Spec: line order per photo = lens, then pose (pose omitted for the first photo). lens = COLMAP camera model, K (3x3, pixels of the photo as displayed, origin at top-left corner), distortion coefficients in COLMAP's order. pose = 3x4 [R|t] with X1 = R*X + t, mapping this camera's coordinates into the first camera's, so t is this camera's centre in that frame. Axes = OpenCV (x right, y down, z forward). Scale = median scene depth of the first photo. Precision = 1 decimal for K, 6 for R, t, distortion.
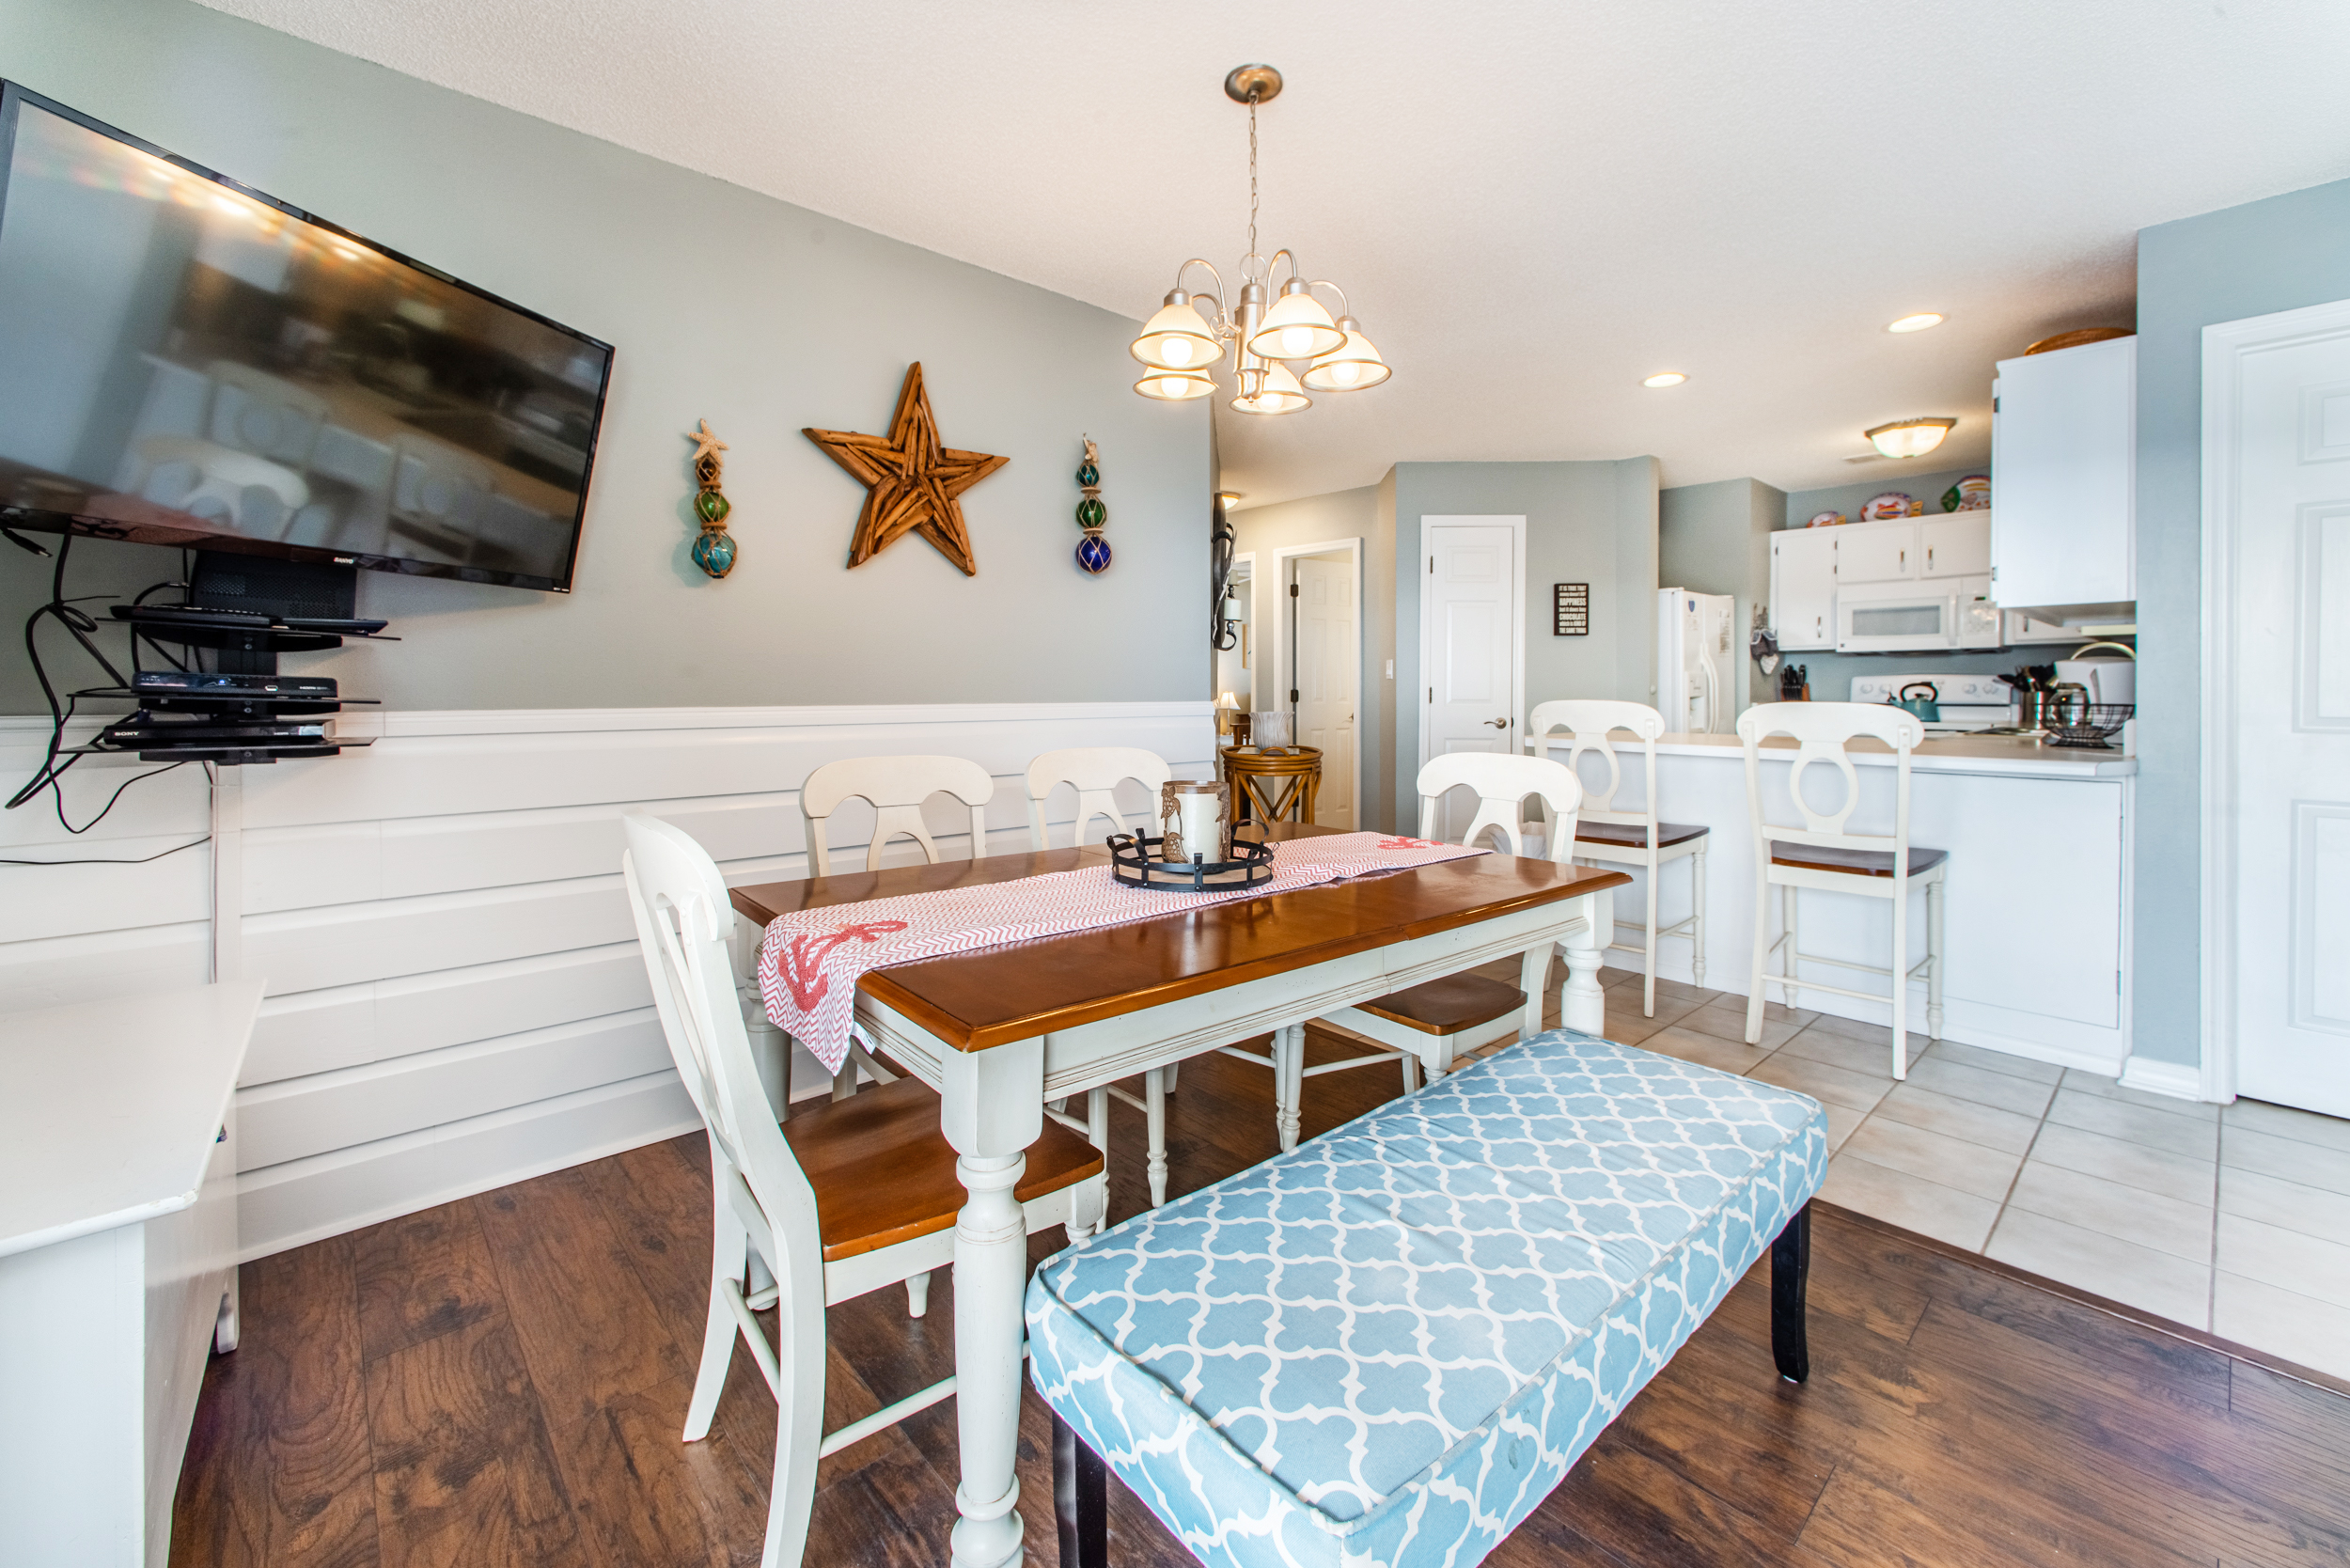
lens RADIAL K [[960.1, 0, 1182.5], [0, 960.1, 696.4], [0, 0, 1]] dist [0.000349, 0.000585]
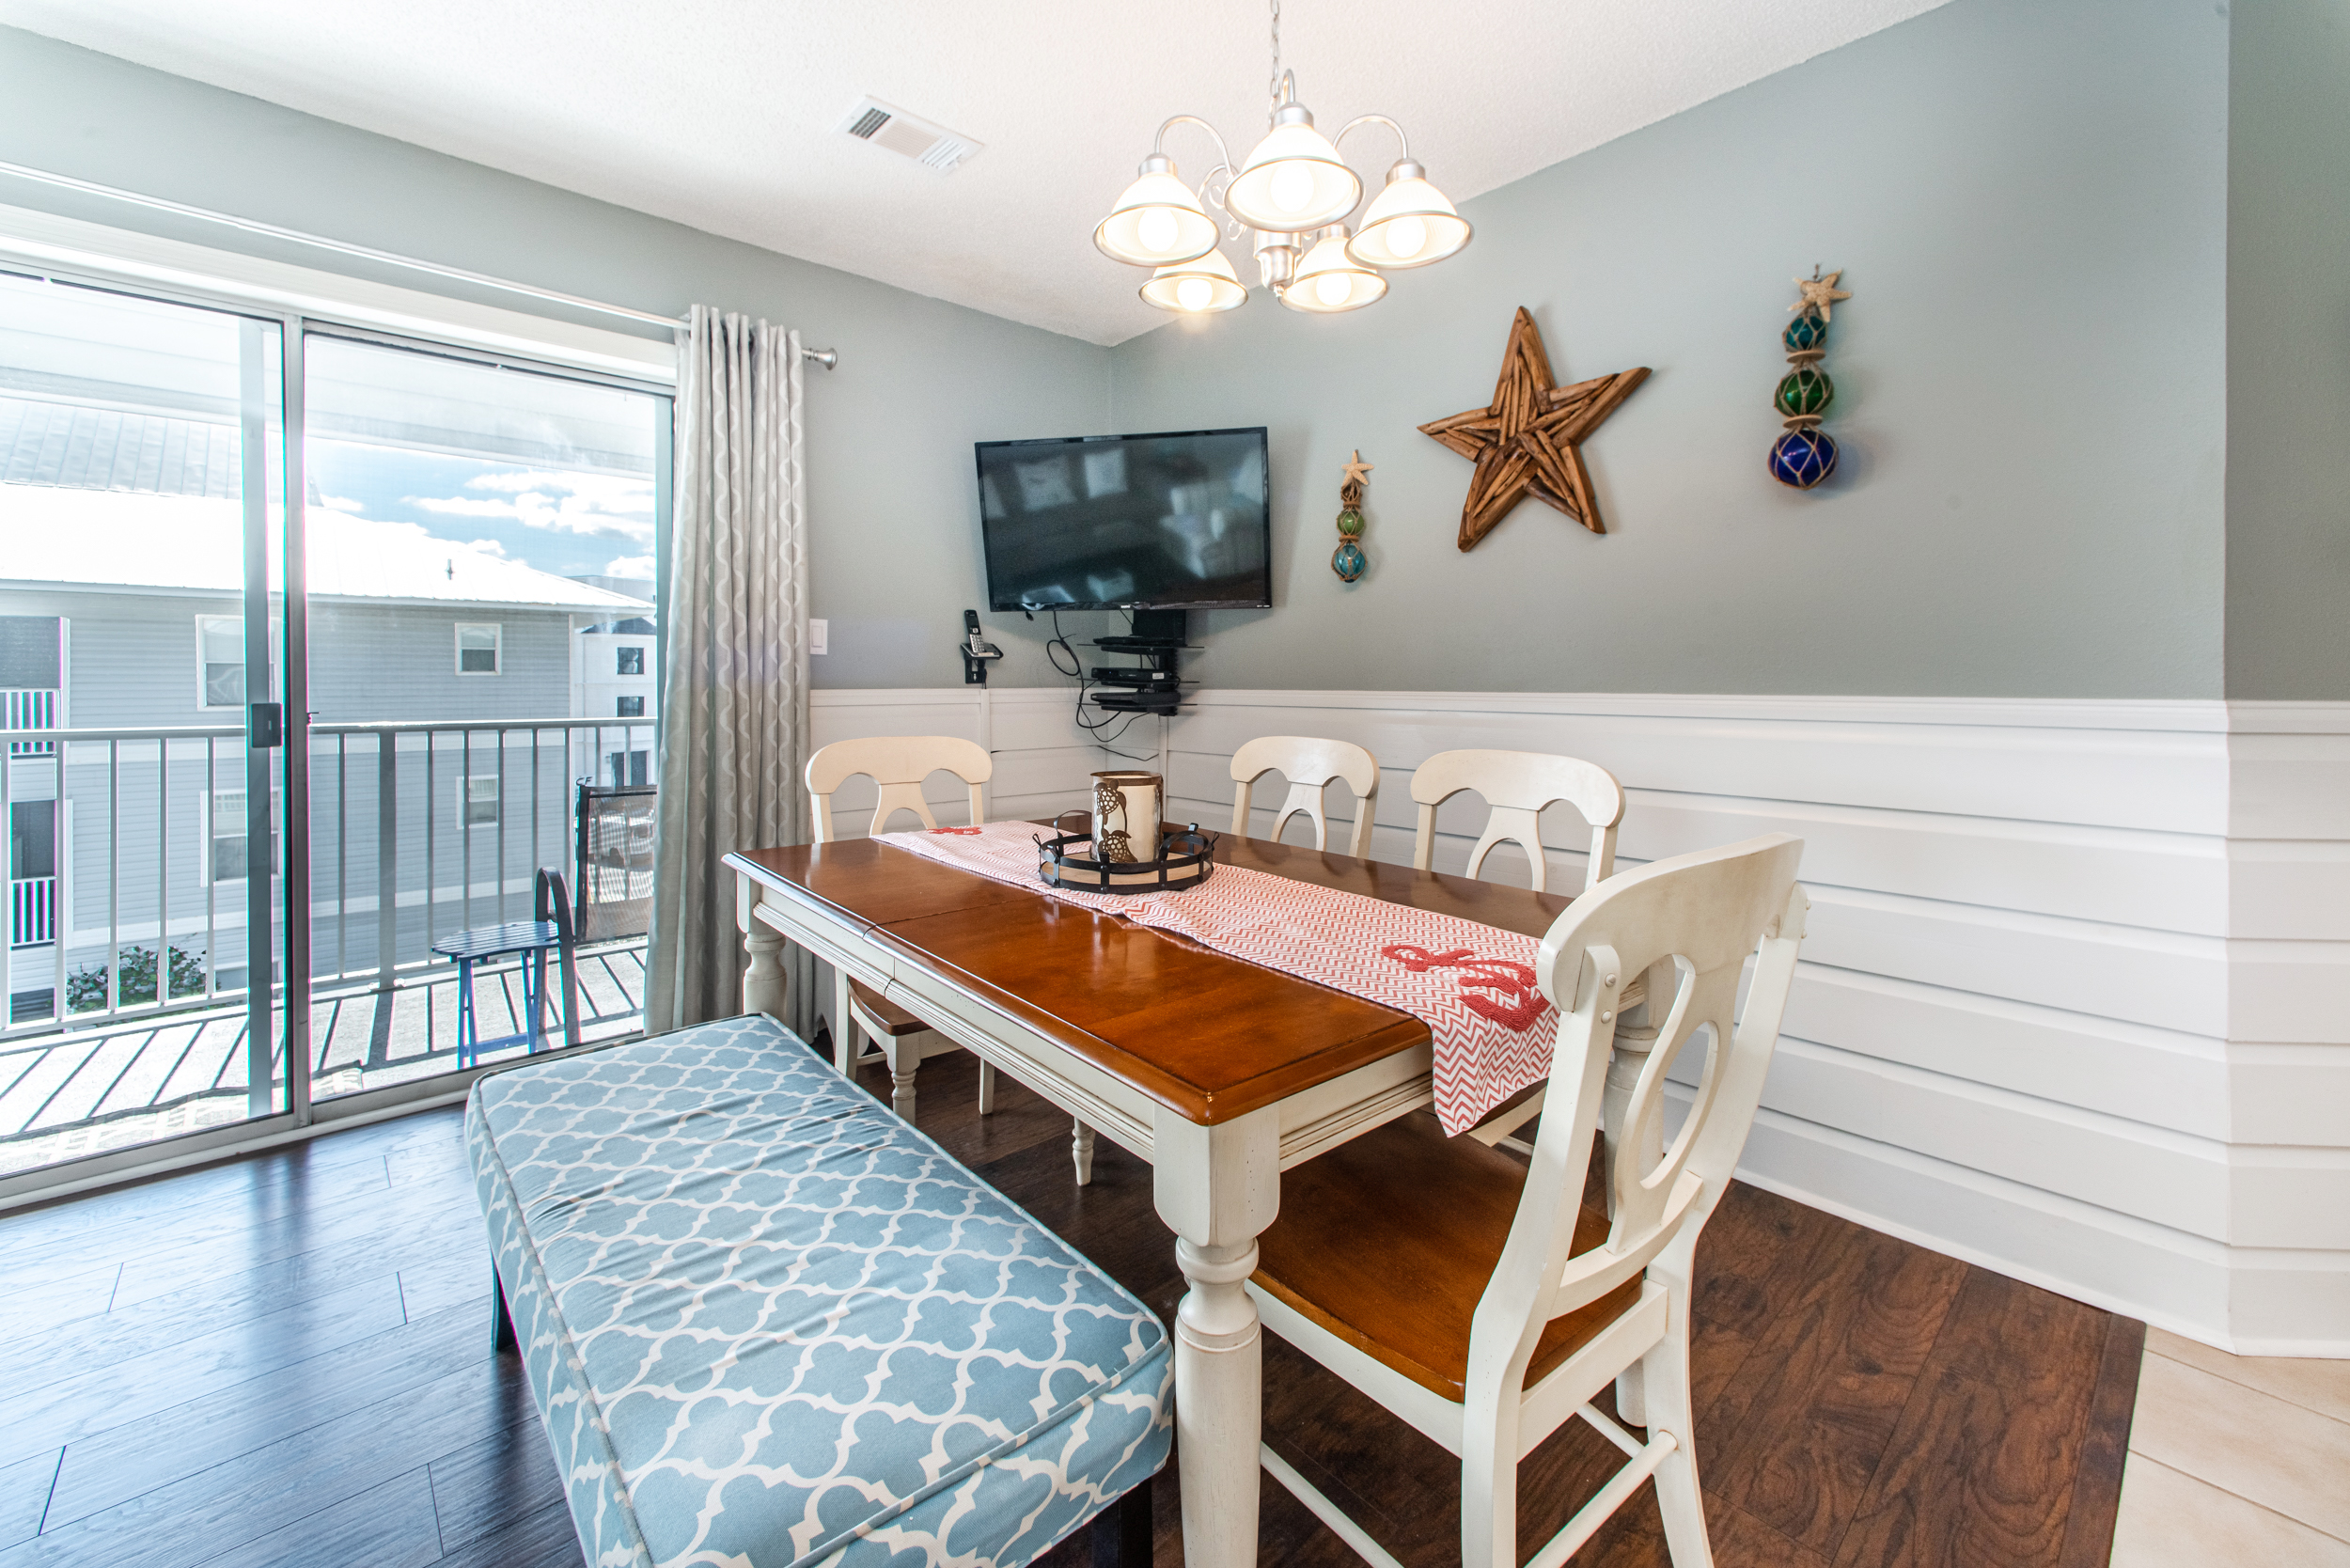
lens RADIAL K [[960.1, 0, 1182.5], [0, 960.1, 696.4], [0, 0, 1]] dist [0.000349, 0.000585]
pose [[0.005182, 0.018320, -0.999819, 0.638322], [-0.006646, 0.999811, 0.018286, -0.002792], [0.999964, 0.006550, 0.005303, 0.713594]]
